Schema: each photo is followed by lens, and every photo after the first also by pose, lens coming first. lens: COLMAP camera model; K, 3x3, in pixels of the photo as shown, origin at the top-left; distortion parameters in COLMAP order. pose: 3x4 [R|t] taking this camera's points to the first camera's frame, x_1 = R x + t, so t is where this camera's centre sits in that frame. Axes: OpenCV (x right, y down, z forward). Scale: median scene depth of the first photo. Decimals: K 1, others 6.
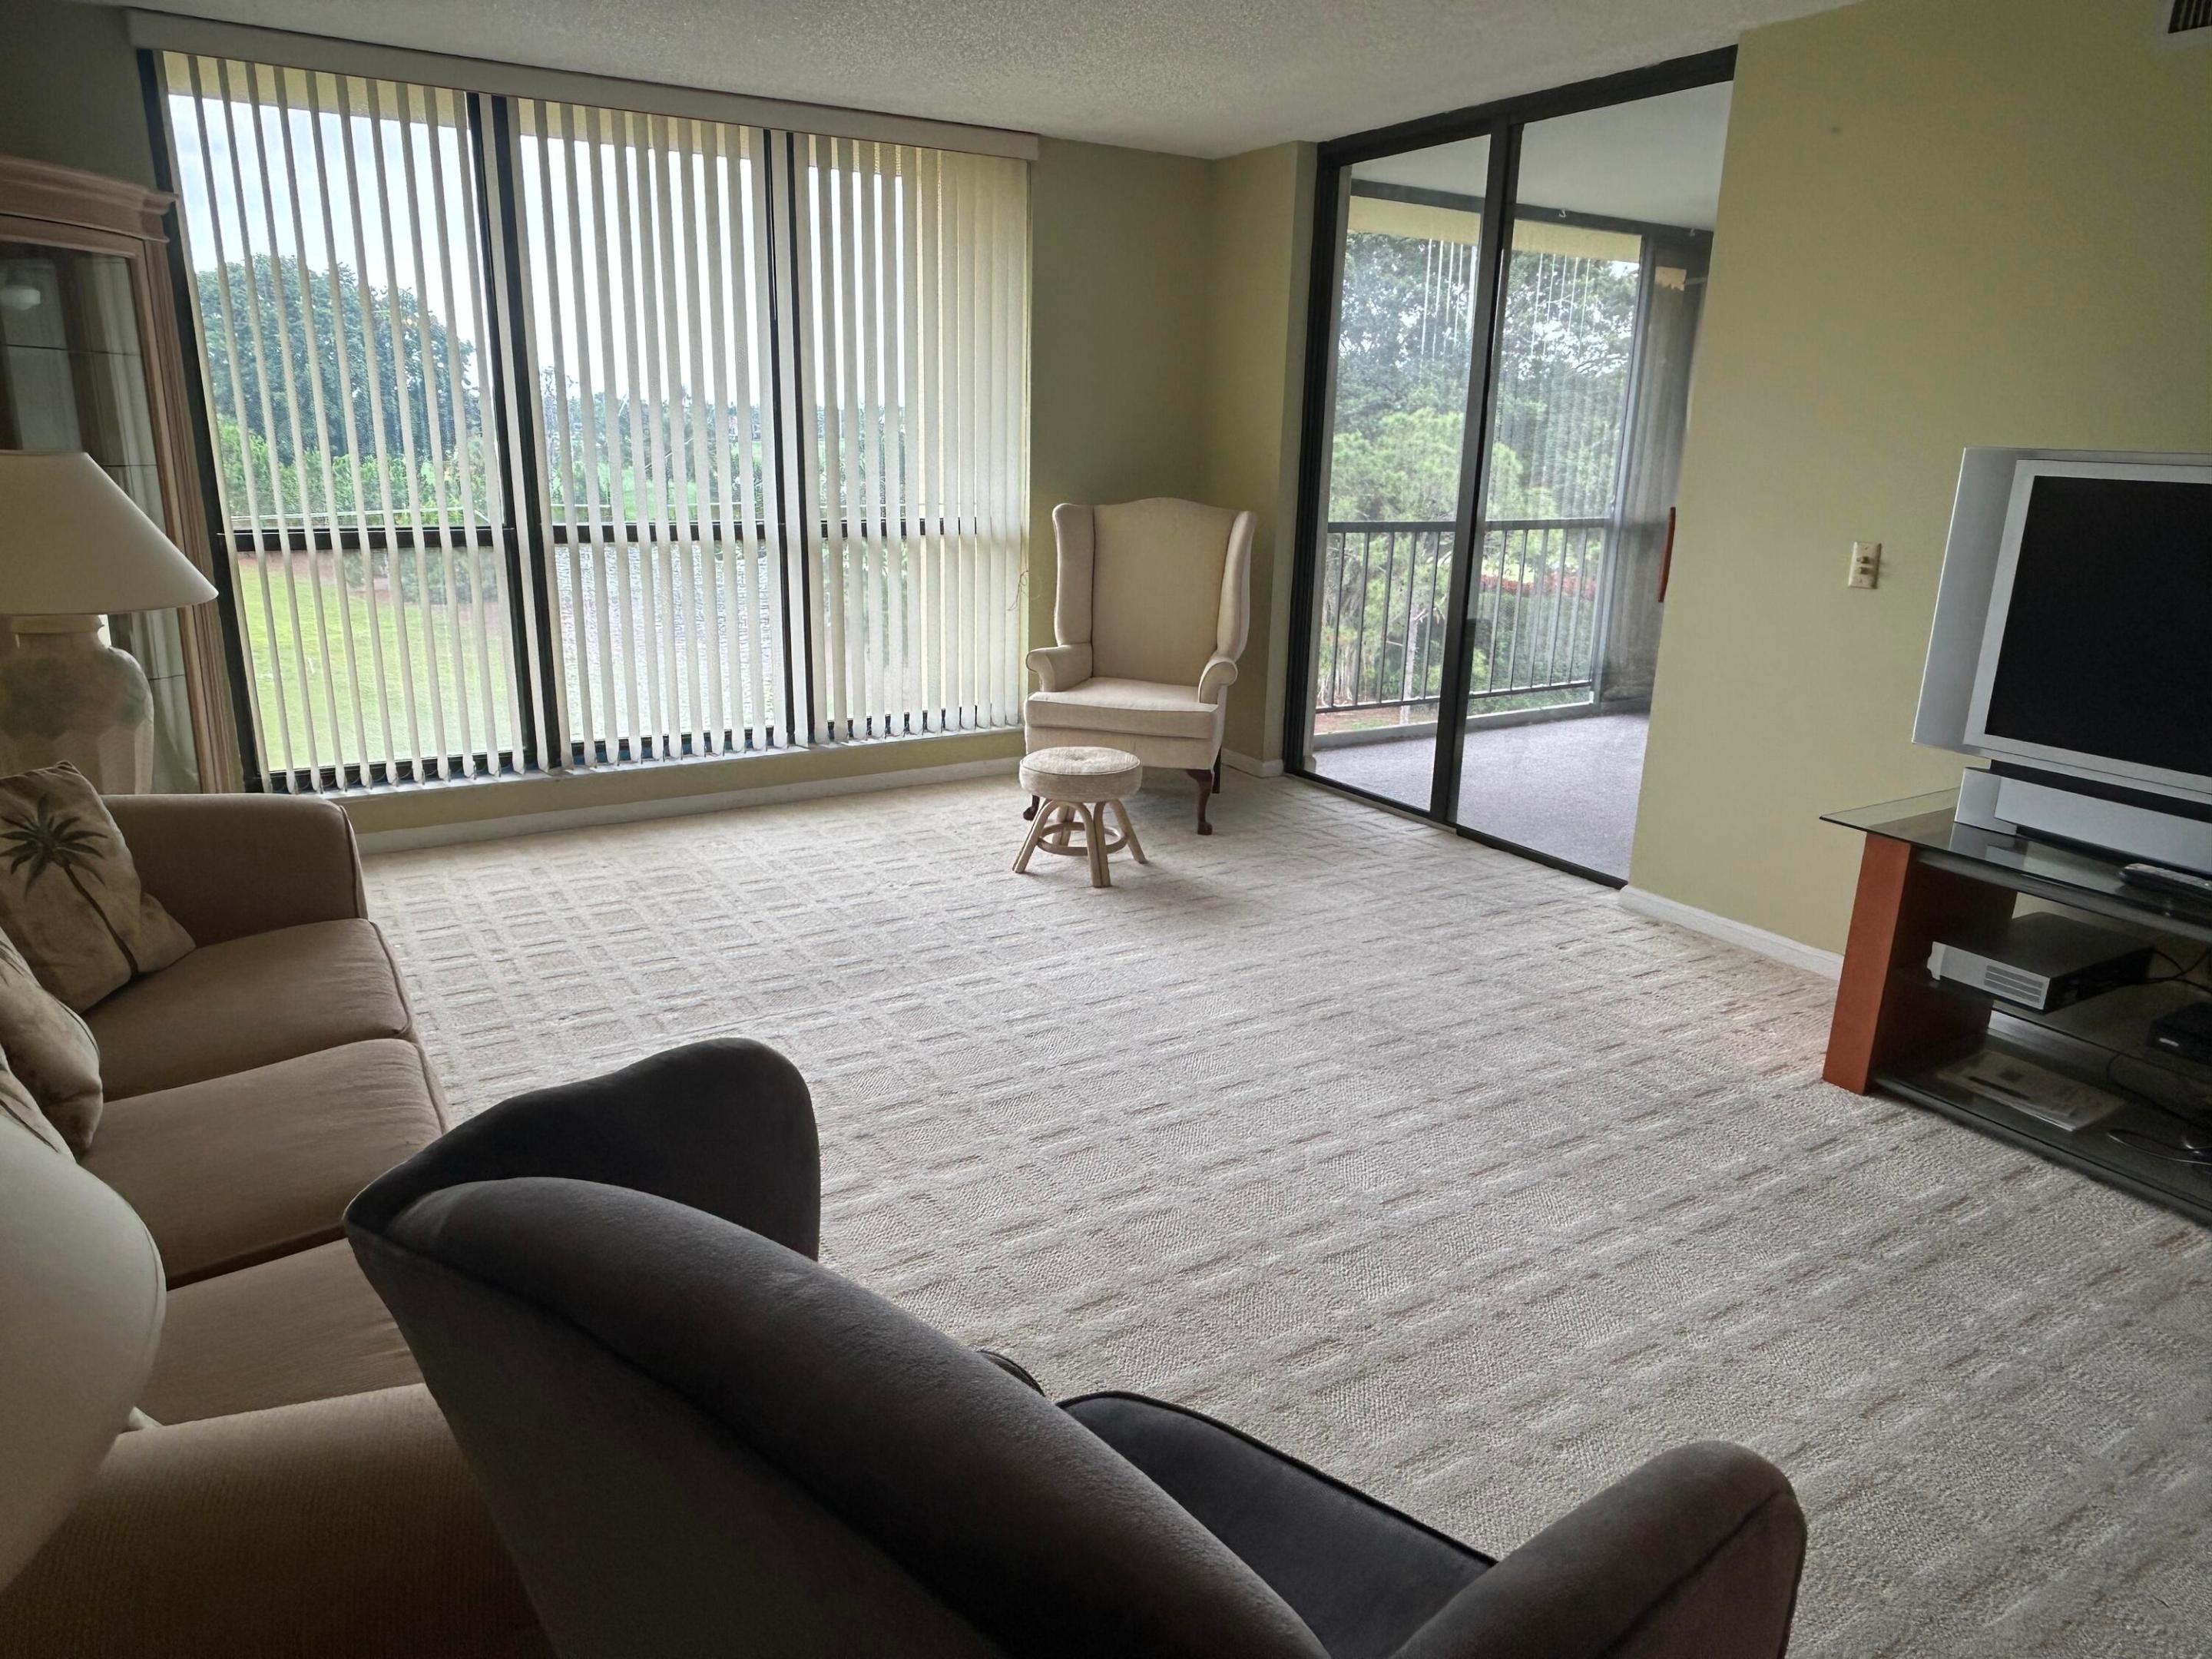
lens RADIAL K [[1419.0, 0, 1104.4], [0, 1419.0, 832.0], [0, 0, 1]] dist [0.009264, 0.000079]
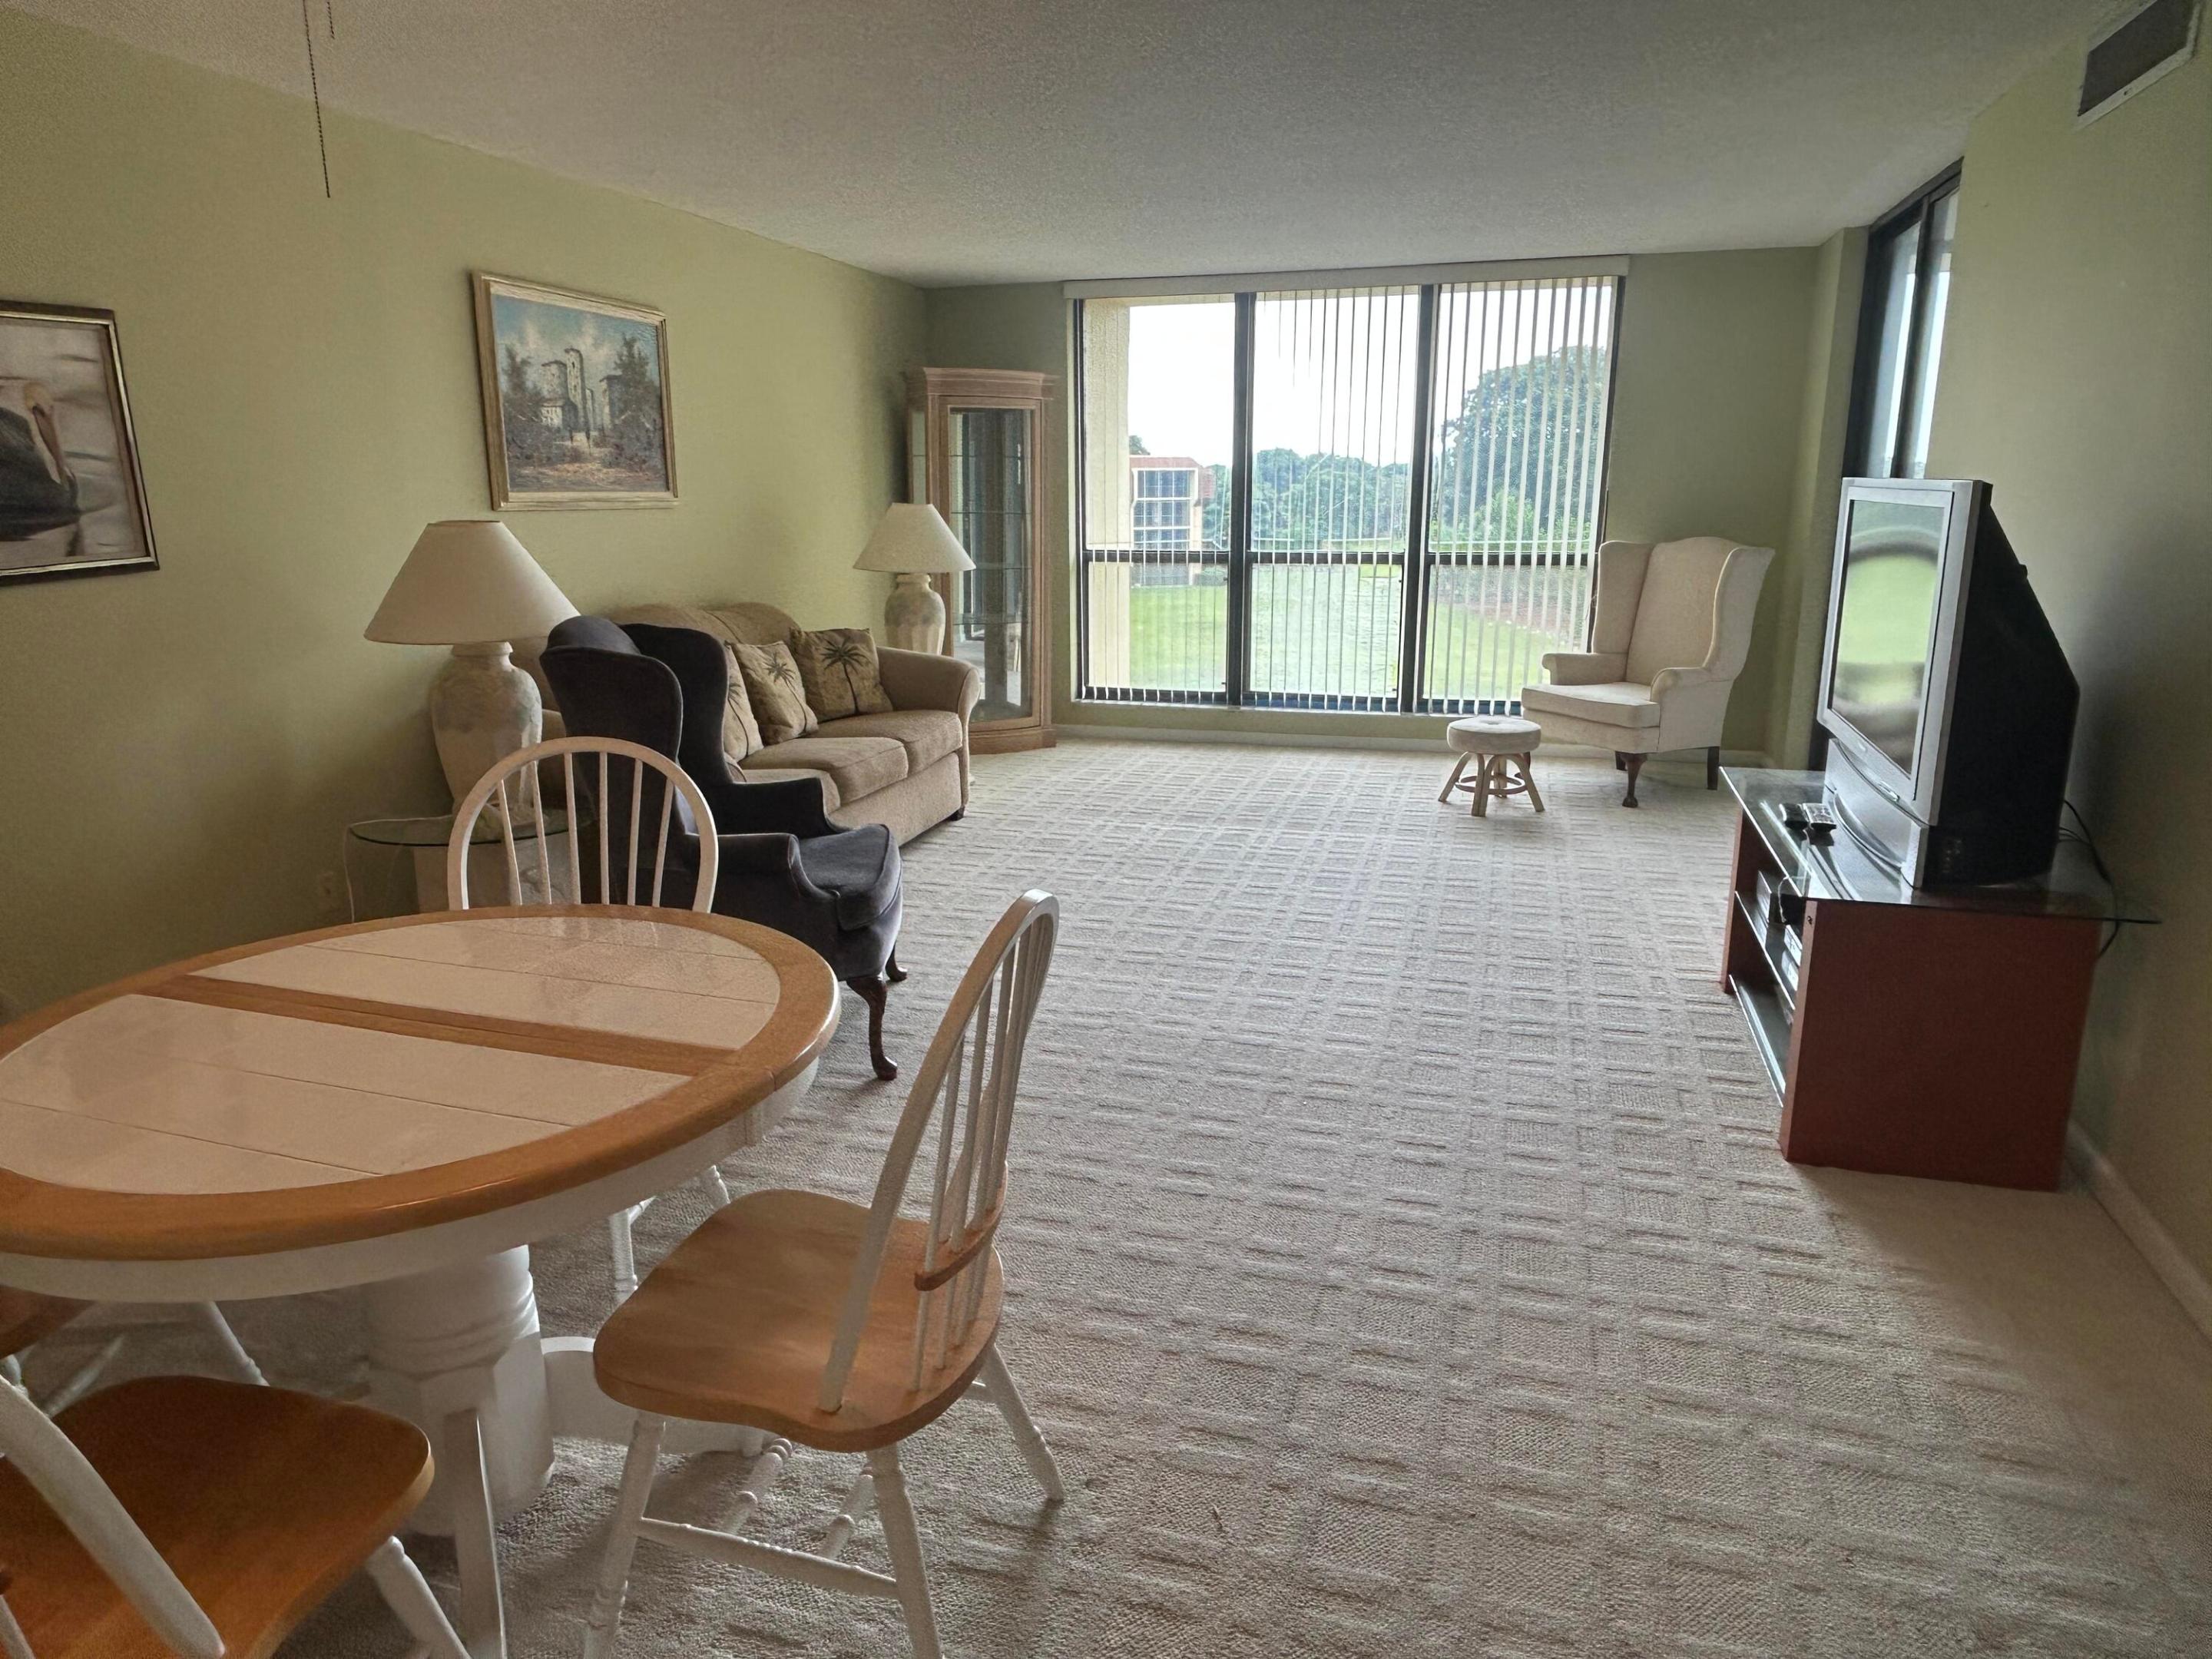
lens RADIAL K [[1419.0, 0, 1097.0], [0, 1419.0, 823.6], [0, 0, 1]] dist [0.009264, 0.000079]
pose [[0.679177, 0.152376, -0.717983, 1.393921], [-0.186262, 0.981972, 0.032208, 0.133110], [0.709947, 0.111858, 0.695315, -0.395385]]
